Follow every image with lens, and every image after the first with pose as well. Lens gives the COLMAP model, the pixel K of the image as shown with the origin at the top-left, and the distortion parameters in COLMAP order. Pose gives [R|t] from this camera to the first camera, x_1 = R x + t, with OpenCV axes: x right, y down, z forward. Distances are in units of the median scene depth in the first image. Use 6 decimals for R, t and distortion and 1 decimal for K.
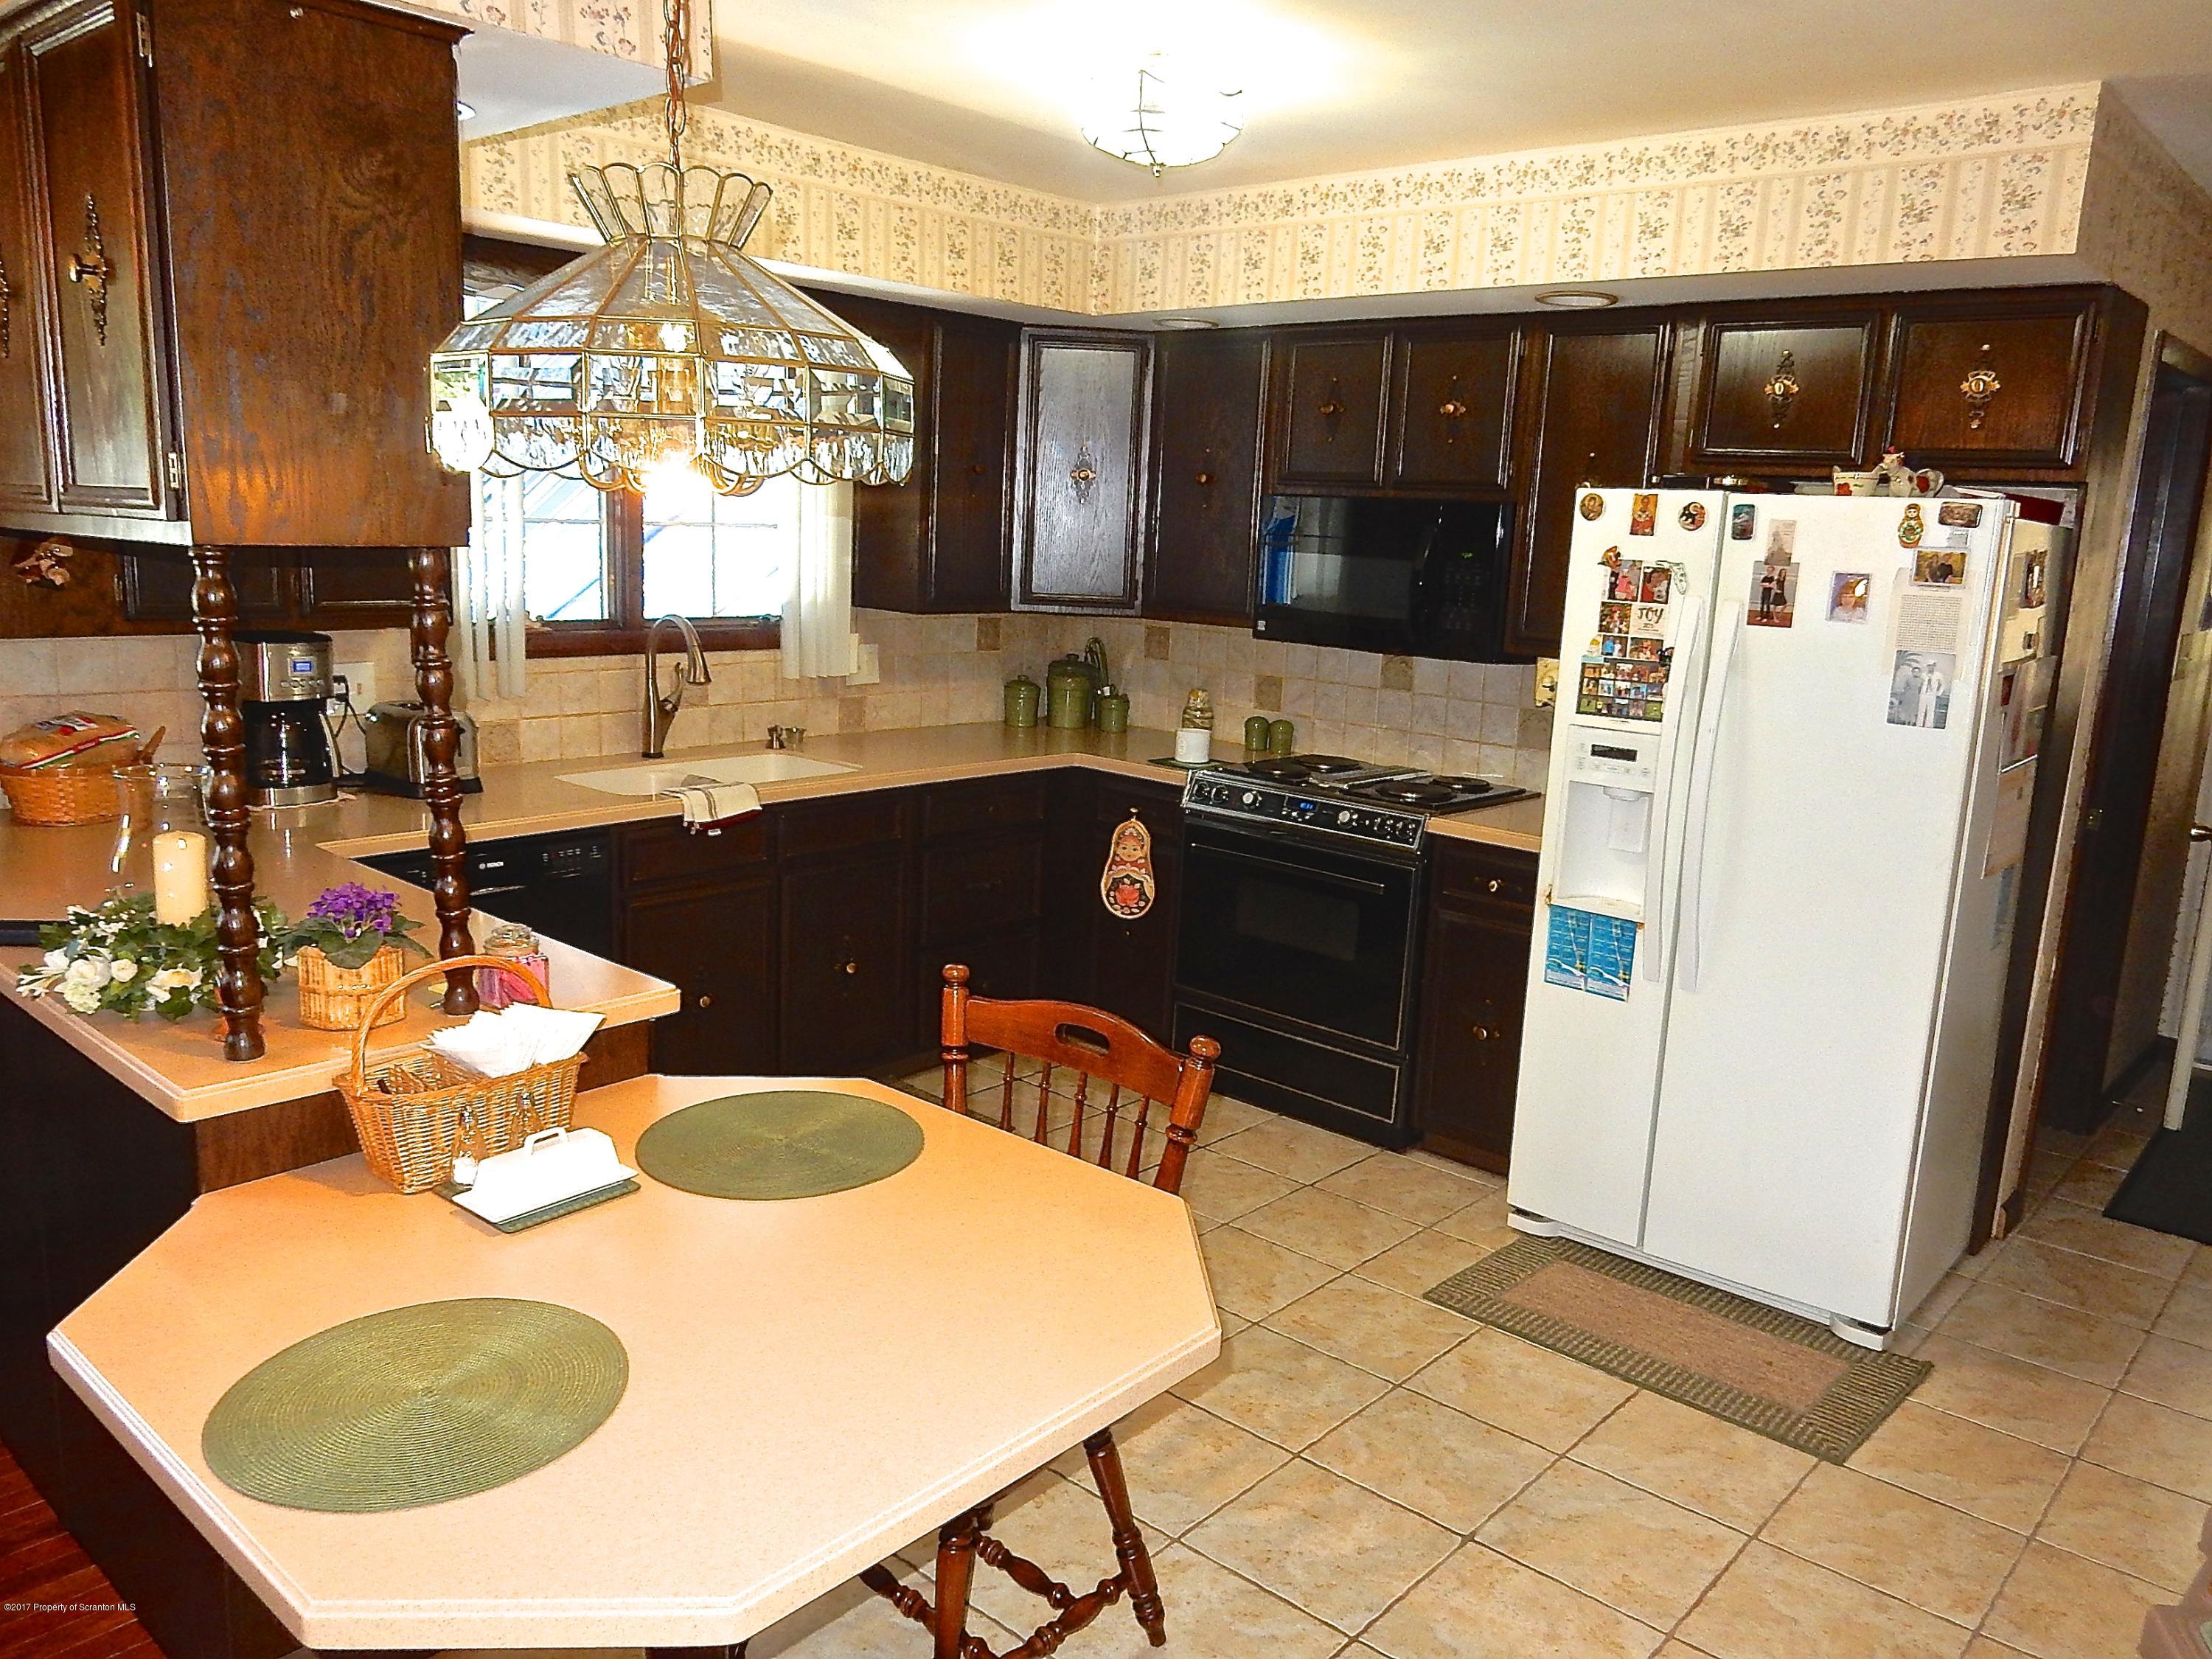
lens RADIAL K [[1618.6, 0, 1100.4], [0, 1618.6, 825.1], [0, 0, 1]] dist [-0.009639, 0.006188]
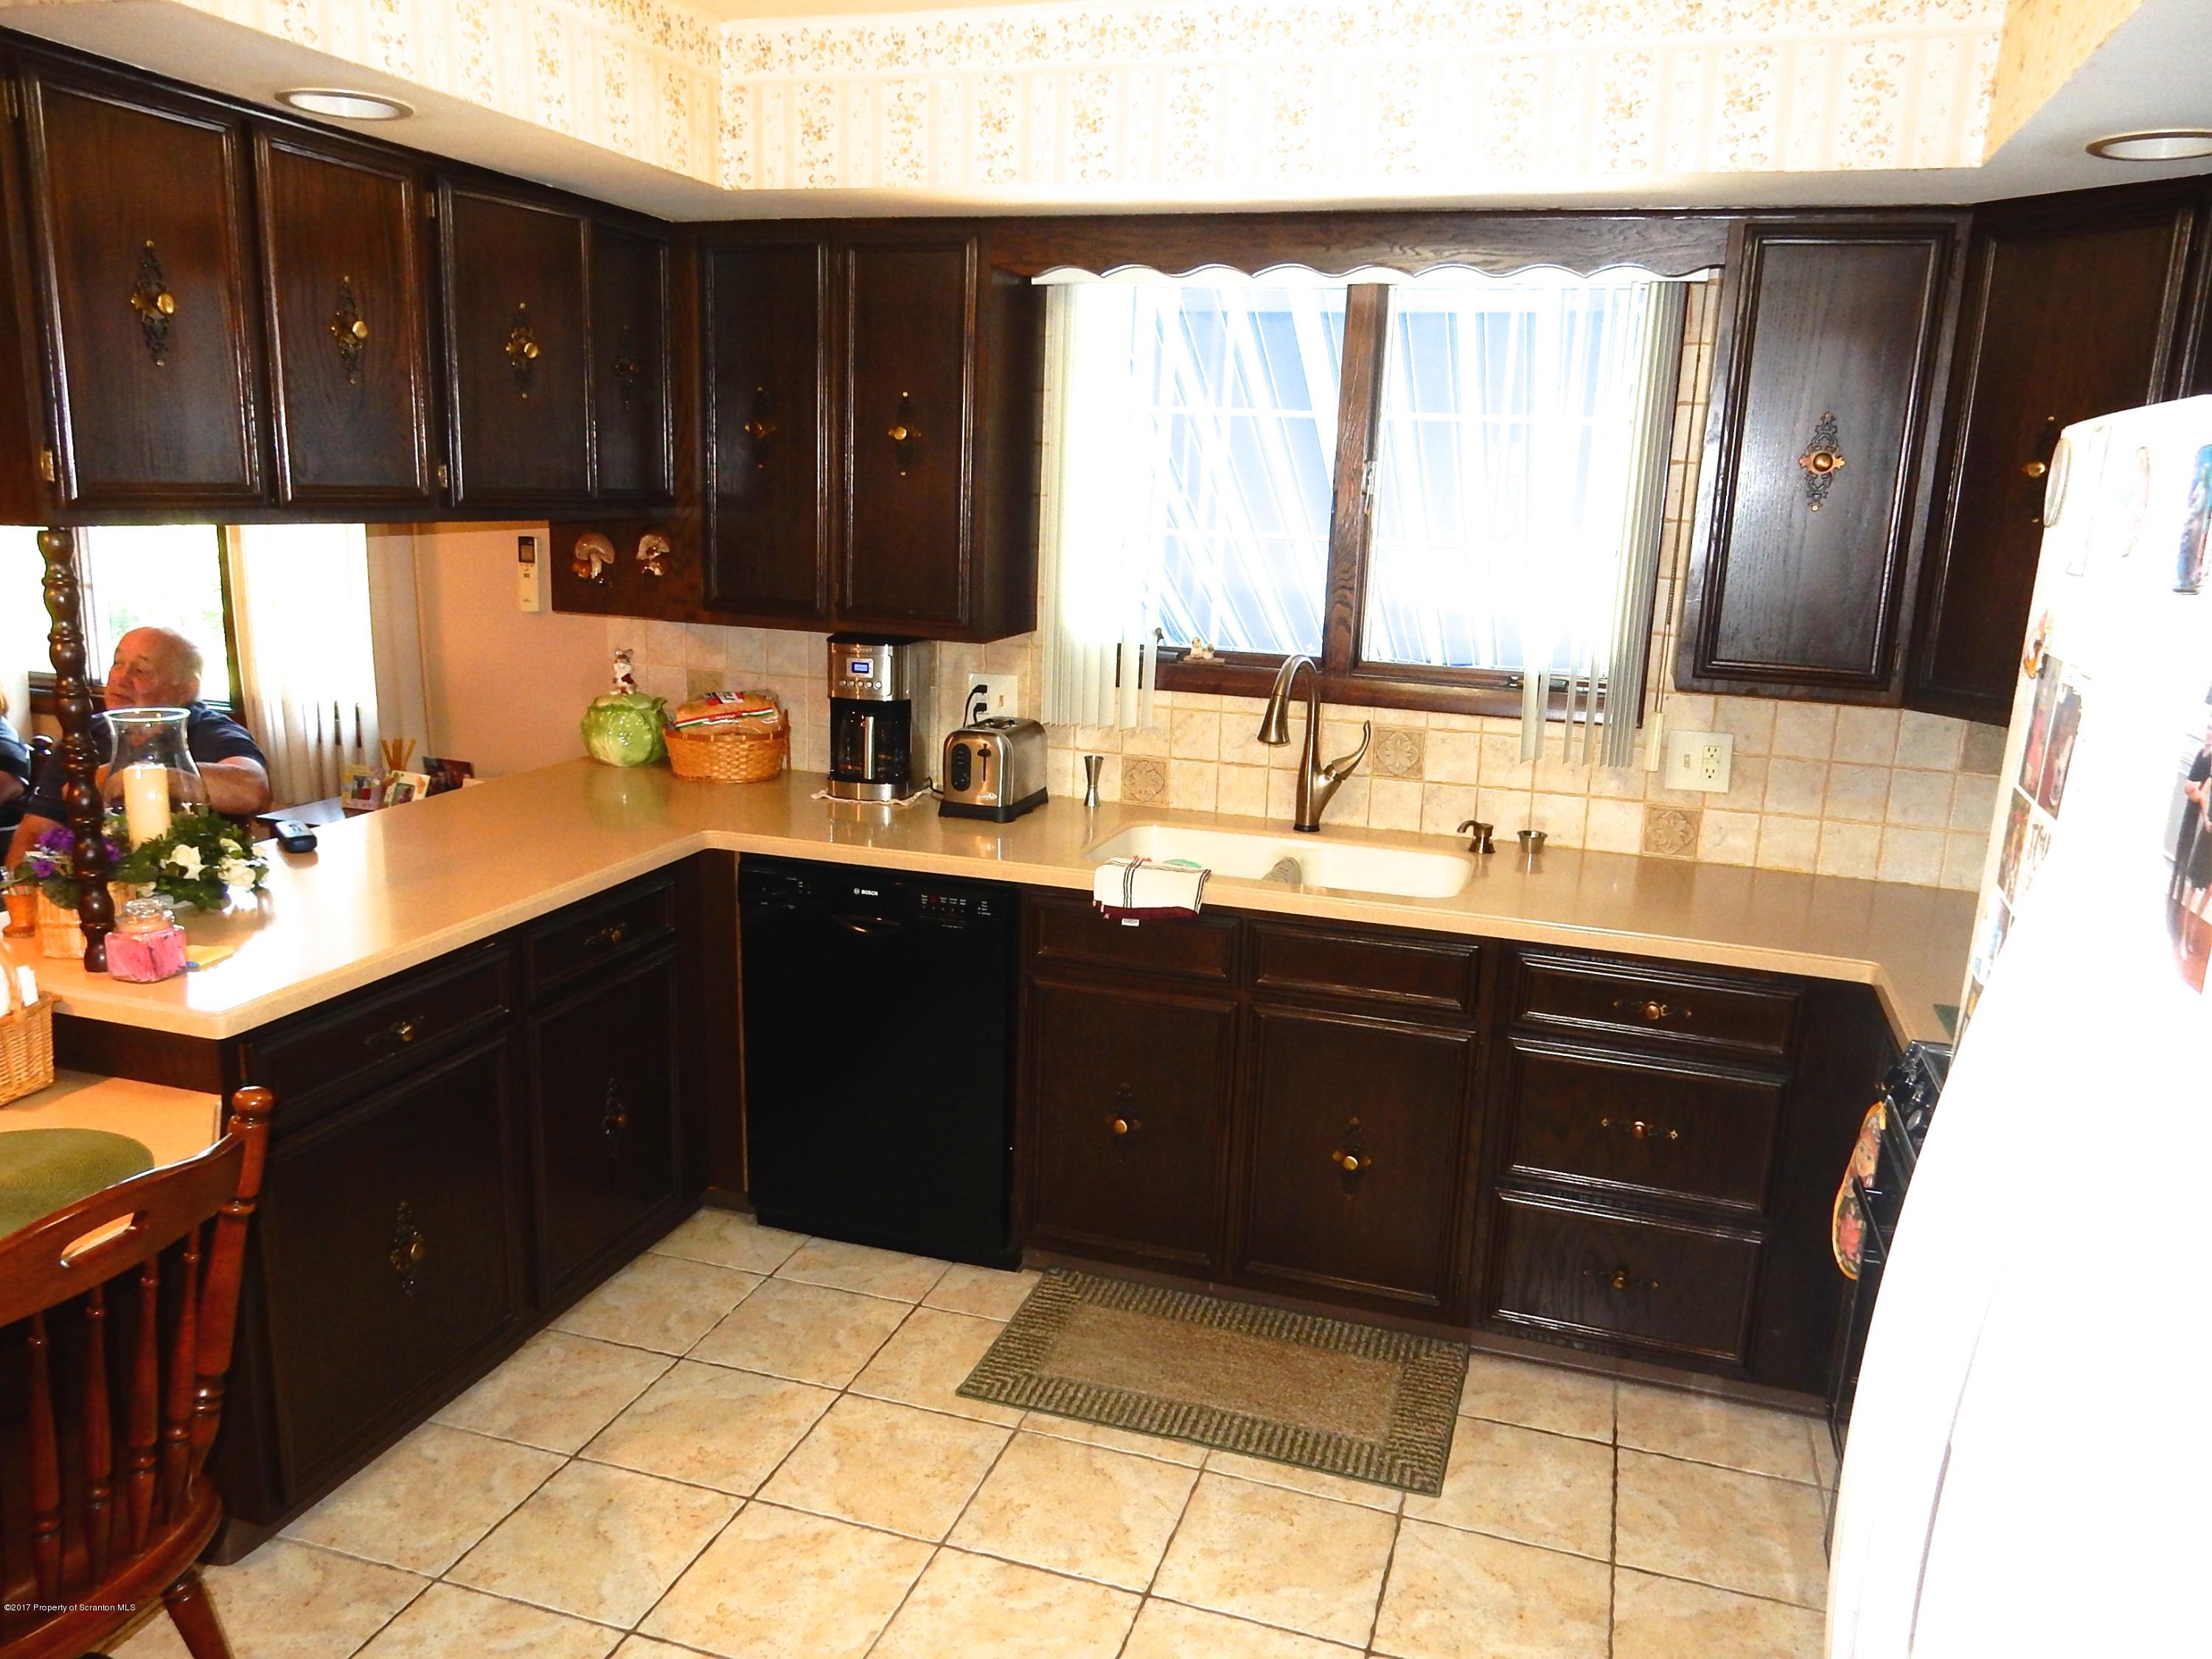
lens RADIAL K [[1691.3, 0, 1106.0], [0, 1691.3, 829.5], [0, 0, 1]] dist [0.005912, 0.003030]
pose [[0.420954, 0.165376, -0.891879, 0.494010], [-0.194010, 0.976902, 0.089571, -0.113026], [0.886091, 0.135329, 0.443315, 0.616392]]
